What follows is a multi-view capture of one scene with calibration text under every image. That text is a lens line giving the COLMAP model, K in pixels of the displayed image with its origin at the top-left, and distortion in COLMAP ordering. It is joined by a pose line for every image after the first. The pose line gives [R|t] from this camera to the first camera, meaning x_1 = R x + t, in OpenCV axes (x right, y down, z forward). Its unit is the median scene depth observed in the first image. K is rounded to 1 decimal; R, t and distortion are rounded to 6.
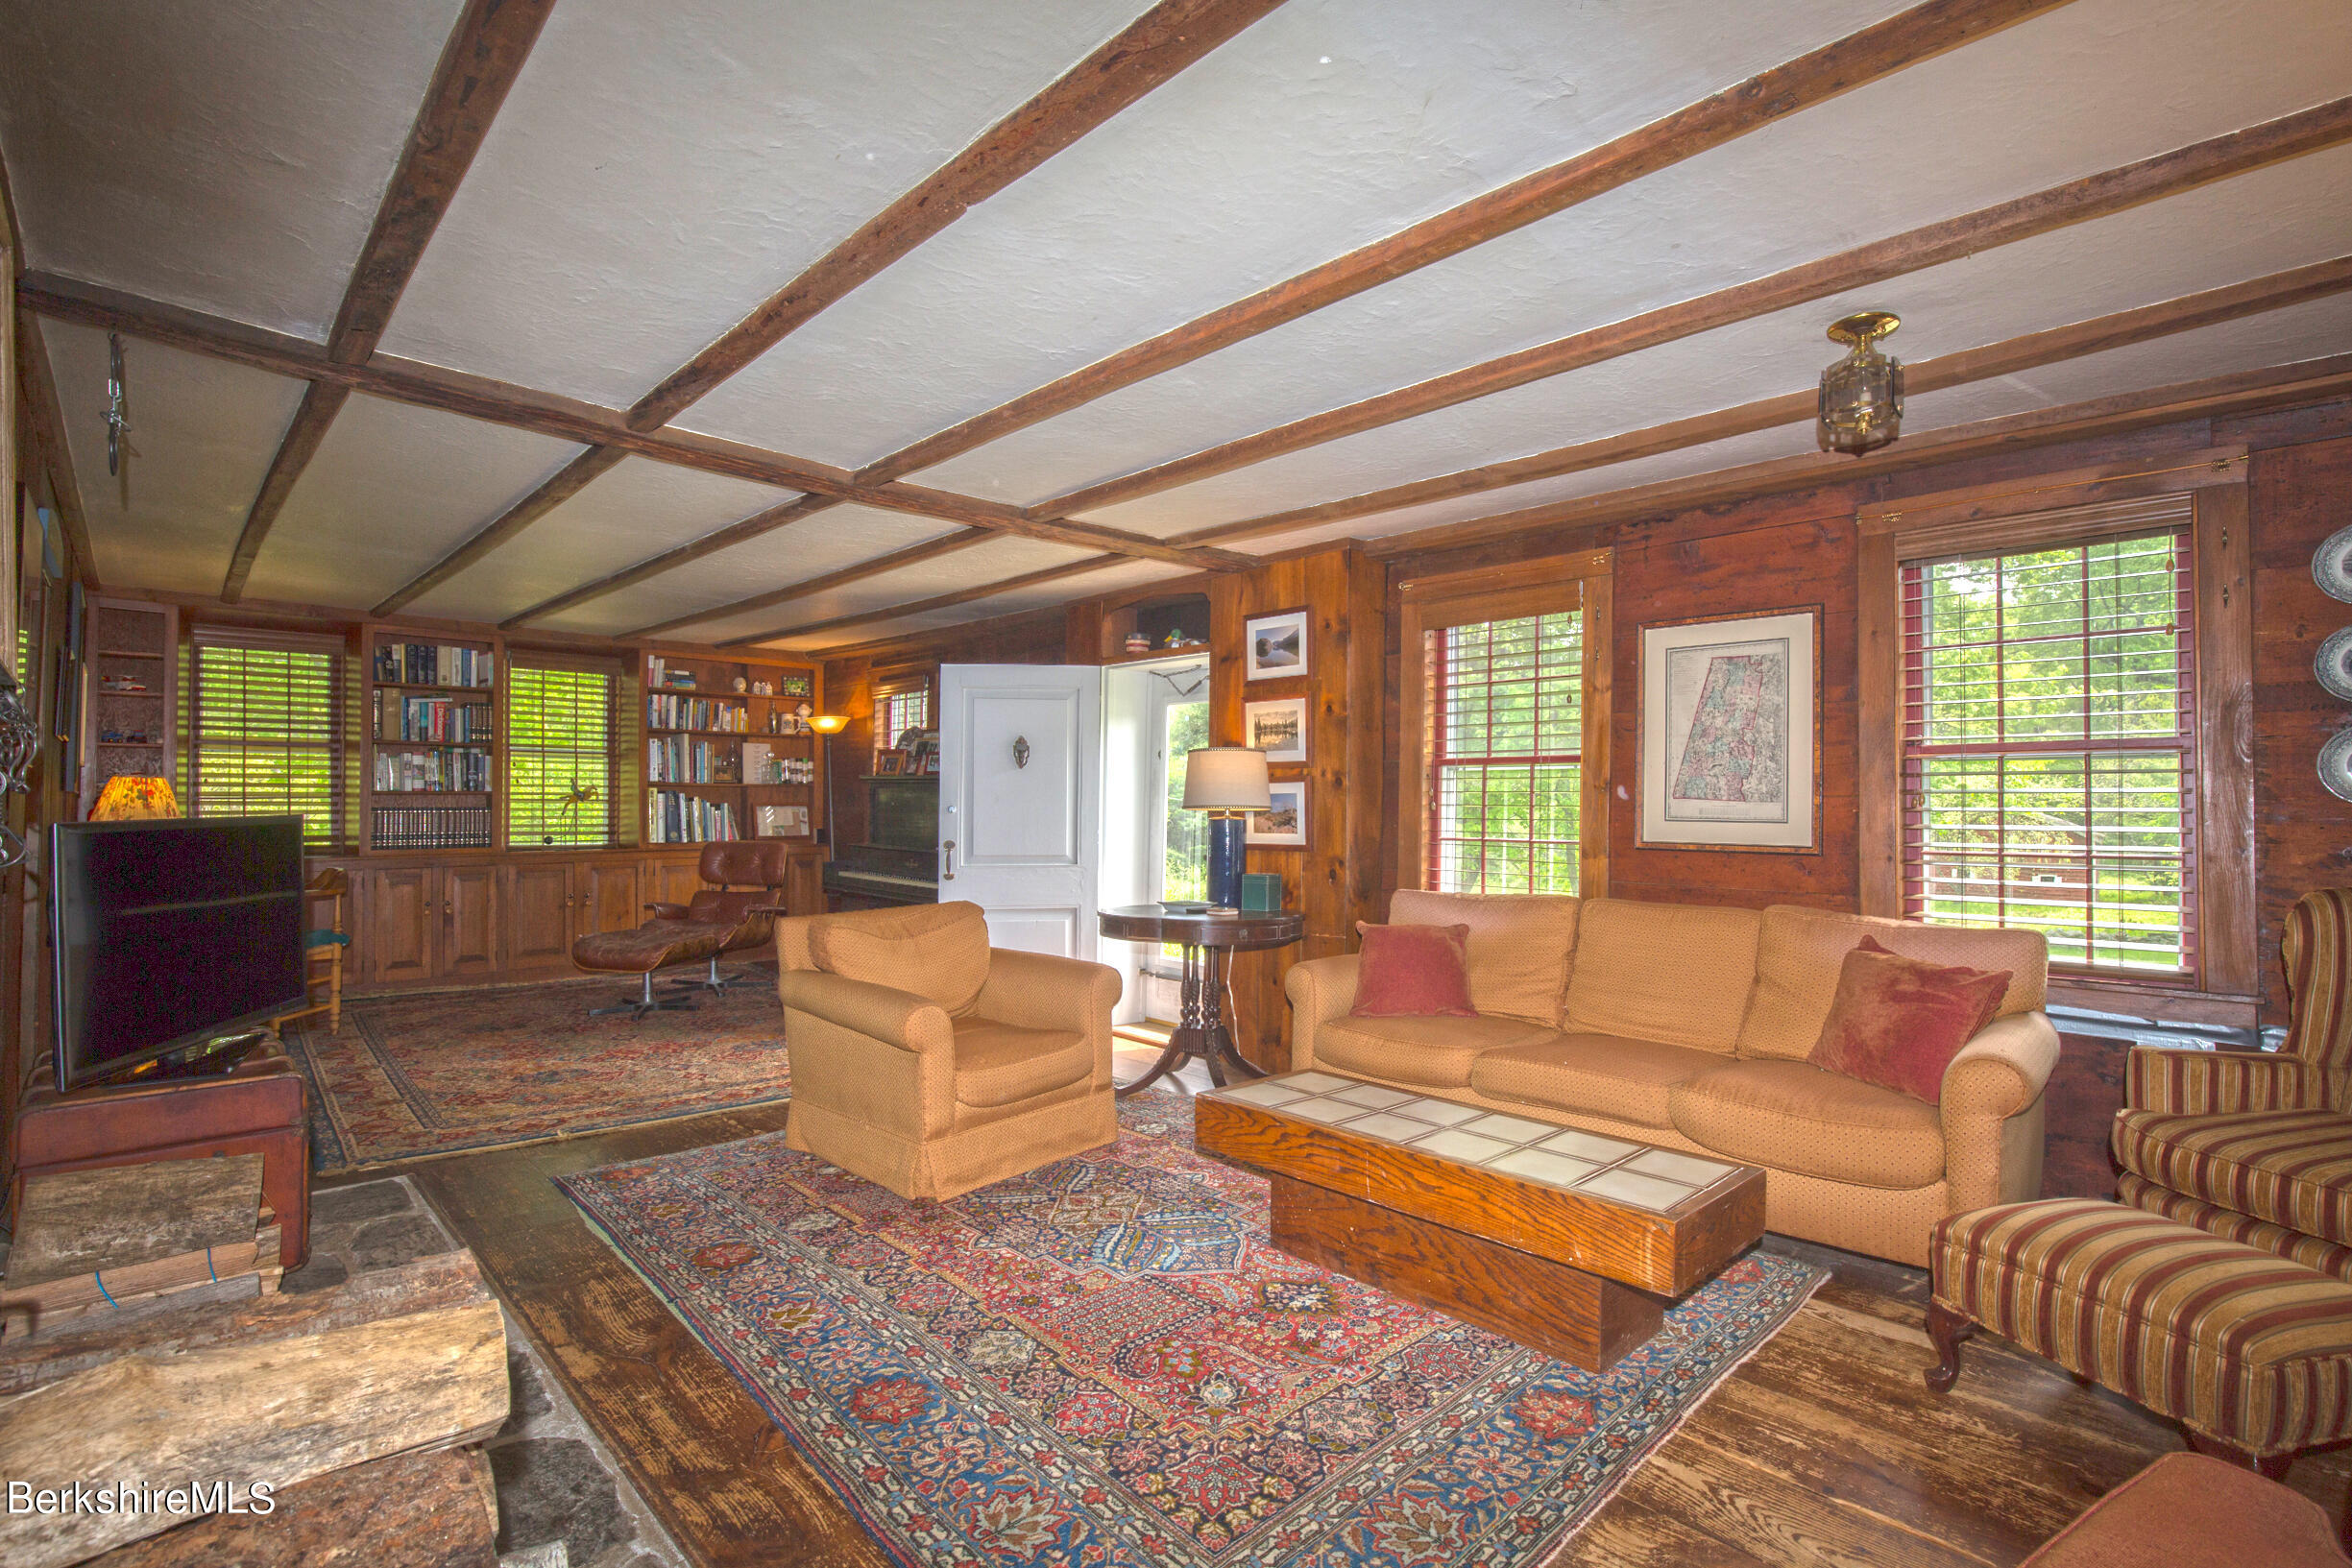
lens RADIAL K [[1105.5, 0, 1184.9], [0, 1105.5, 793.2], [0, 0, 1]] dist [-0.015496, -0.000266]
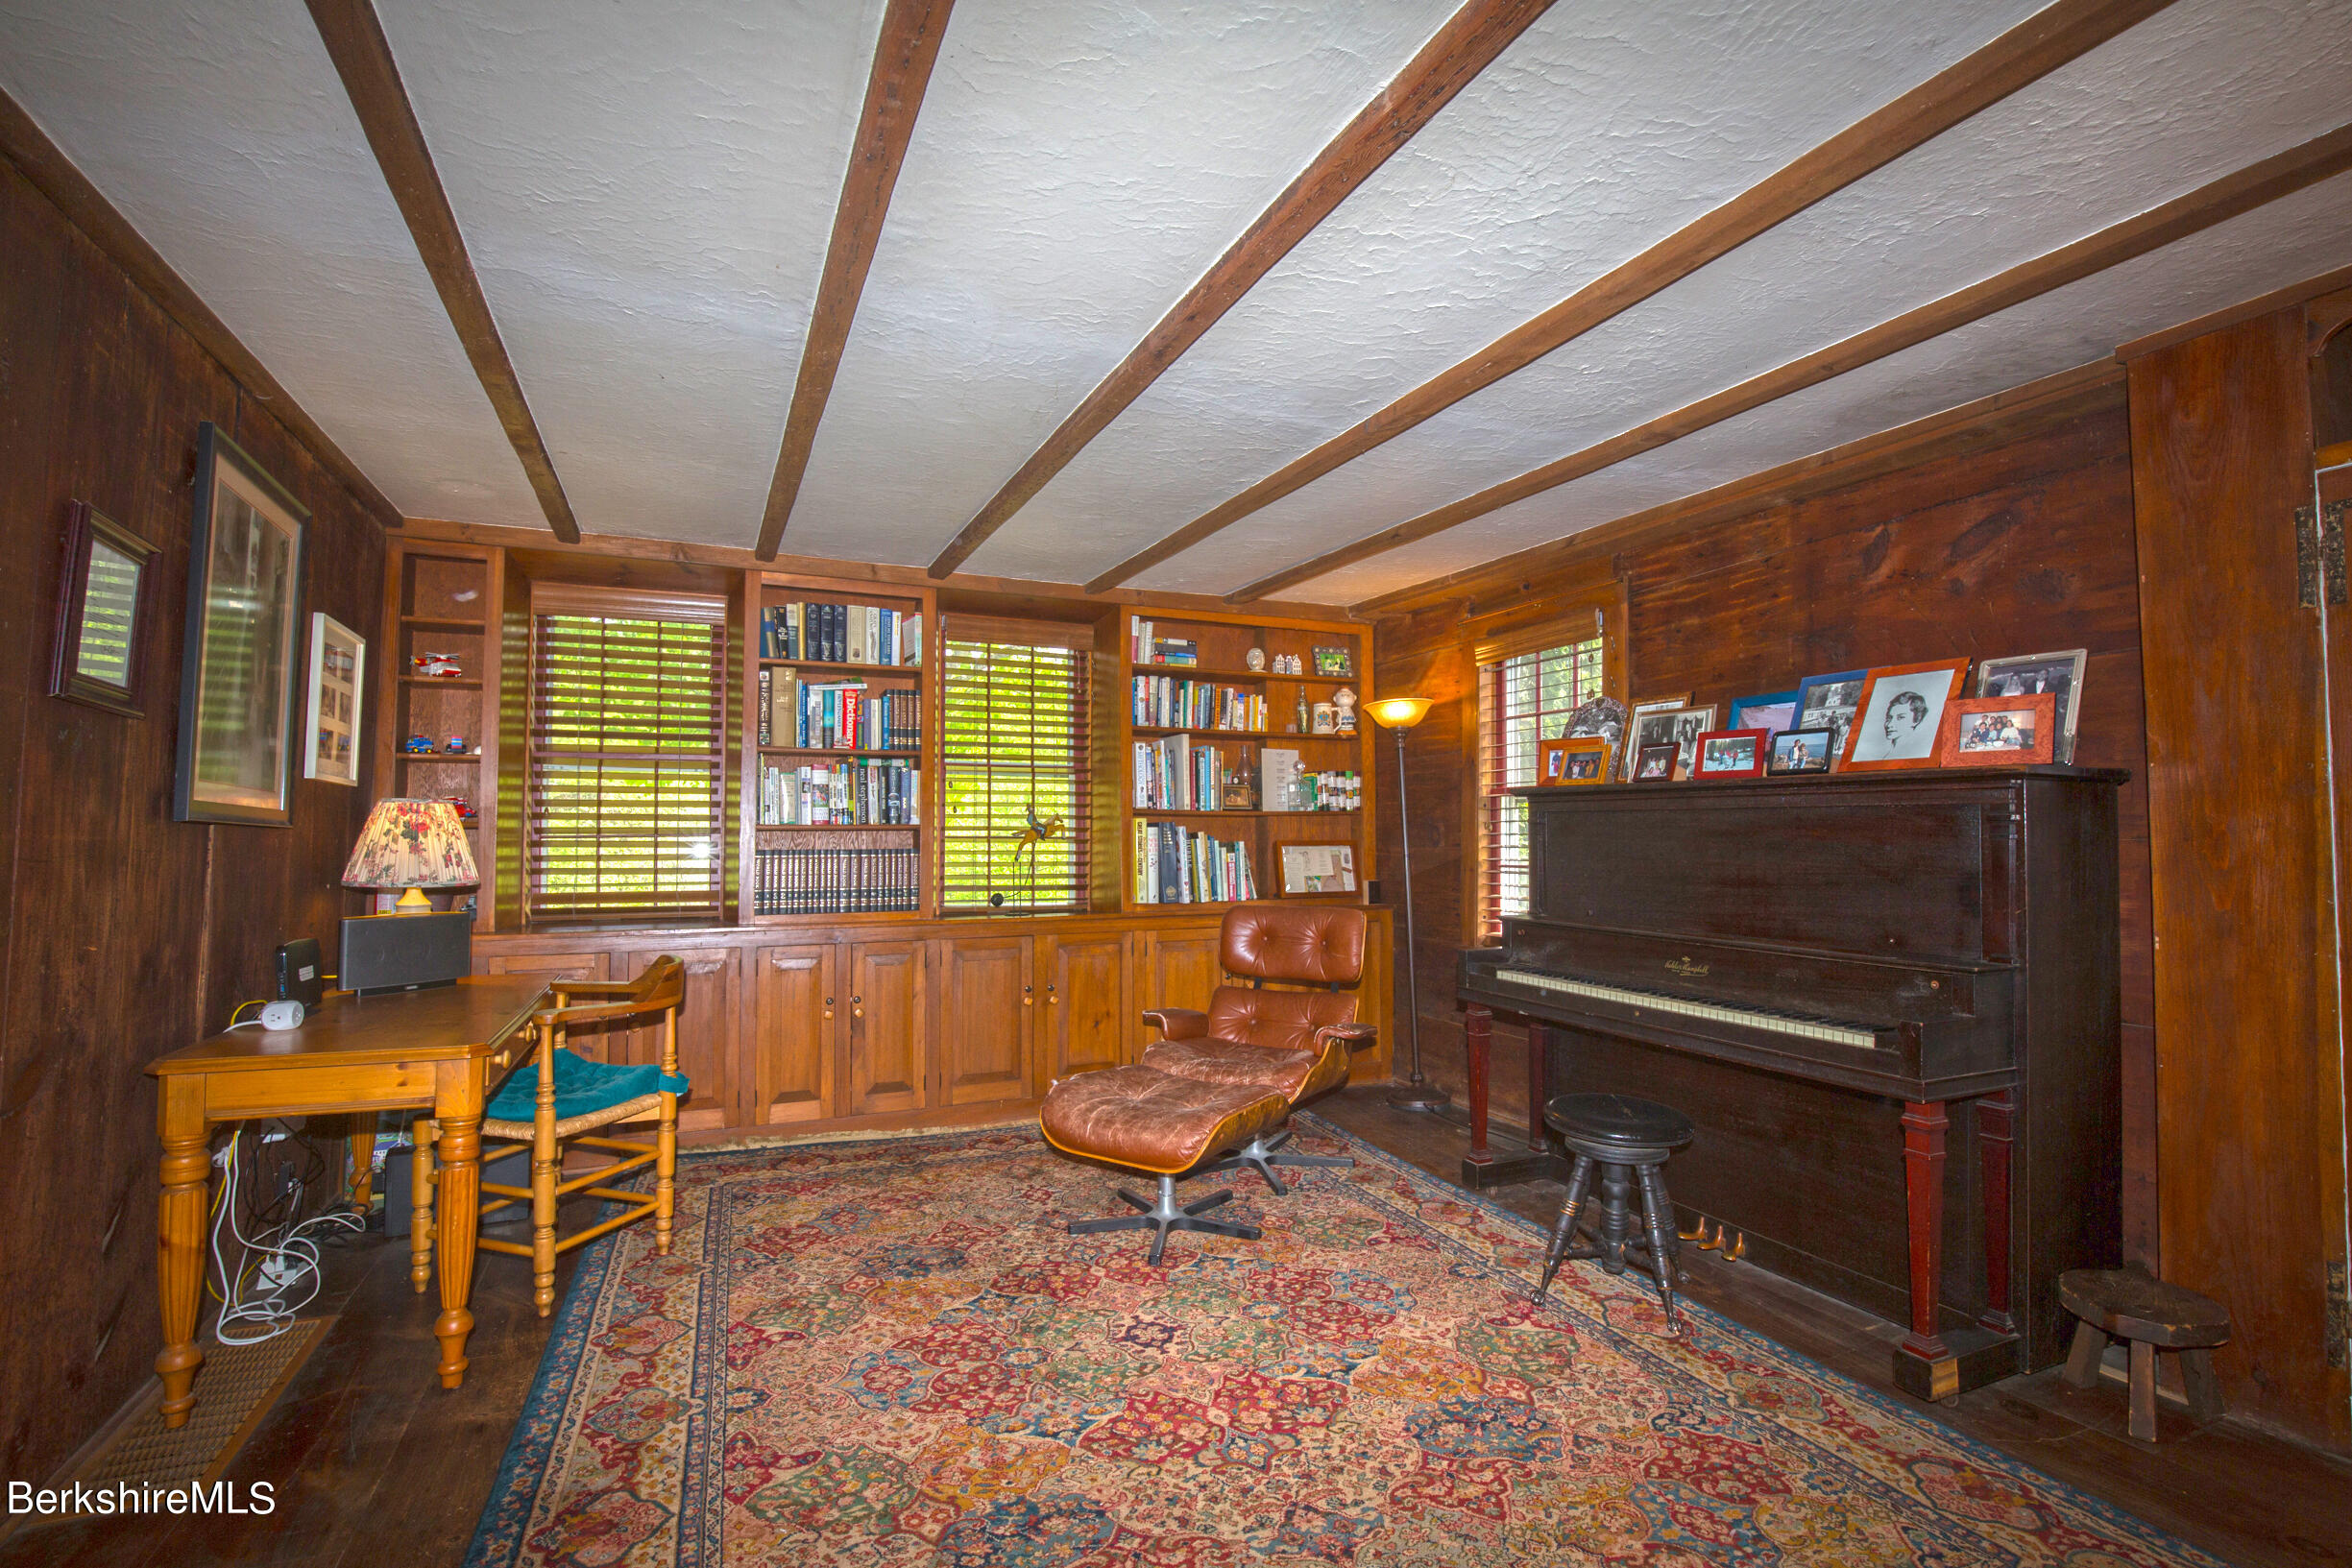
lens RADIAL K [[1105.5, 0, 1184.9], [0, 1105.5, 793.2], [0, 0, 1]] dist [-0.015496, -0.000266]
pose [[0.939695, -0.019326, -0.341468, -0.237465], [0.007341, 0.999312, -0.036353, 0.004253], [0.341936, 0.031654, 0.939190, 0.401622]]
